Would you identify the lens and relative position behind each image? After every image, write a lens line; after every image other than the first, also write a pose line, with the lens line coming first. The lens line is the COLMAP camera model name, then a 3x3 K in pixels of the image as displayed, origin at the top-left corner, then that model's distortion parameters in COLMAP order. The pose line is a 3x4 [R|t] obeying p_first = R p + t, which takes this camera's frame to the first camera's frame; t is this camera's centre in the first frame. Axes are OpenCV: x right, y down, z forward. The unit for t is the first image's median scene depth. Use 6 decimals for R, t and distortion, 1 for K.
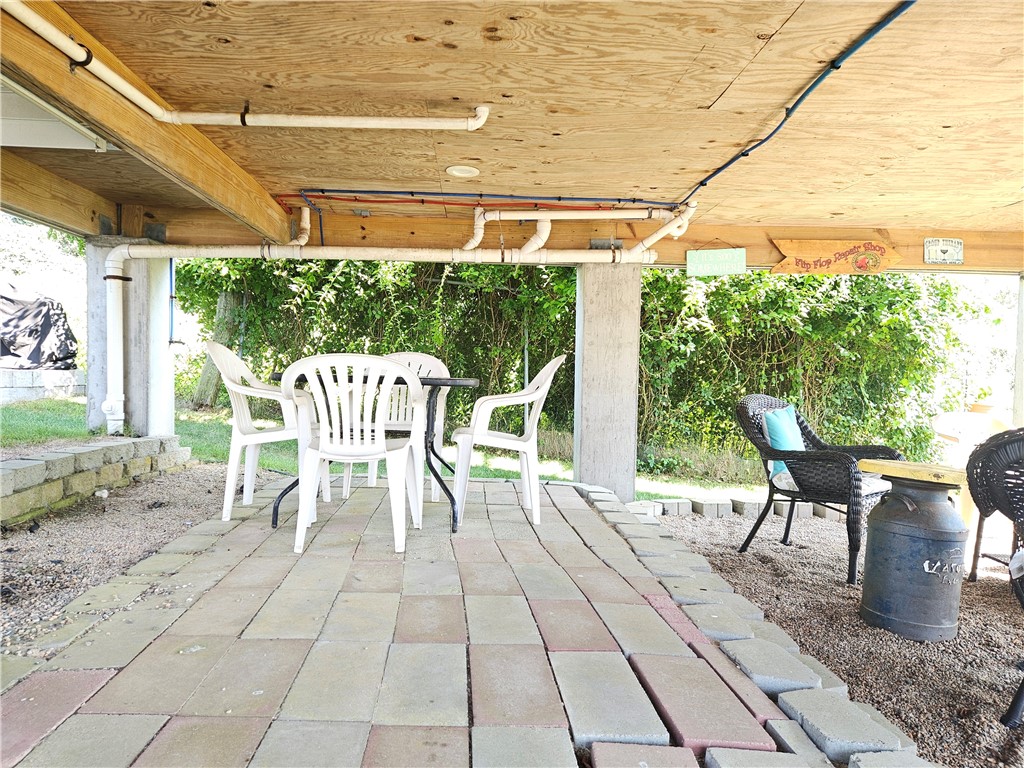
lens RADIAL K [[670.7, 0, 509.6], [0, 670.7, 397.1], [0, 0, 1]] dist [0.090999, -0.081220]
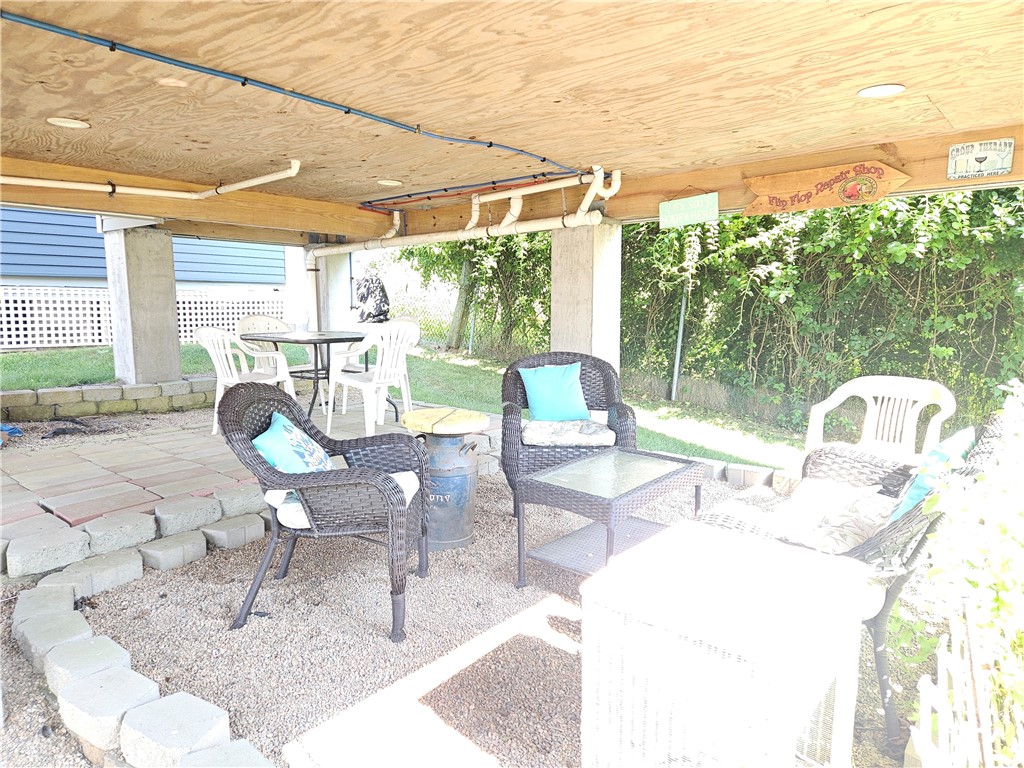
lens RADIAL K [[670.7, 0, 509.6], [0, 670.7, 397.1], [0, 0, 1]] dist [0.090999, -0.081220]
pose [[0.743437, 0.066055, -0.665536, 0.796480], [-0.003555, 0.995487, 0.094832, -0.024644], [0.668797, -0.068136, 0.740316, 0.088868]]
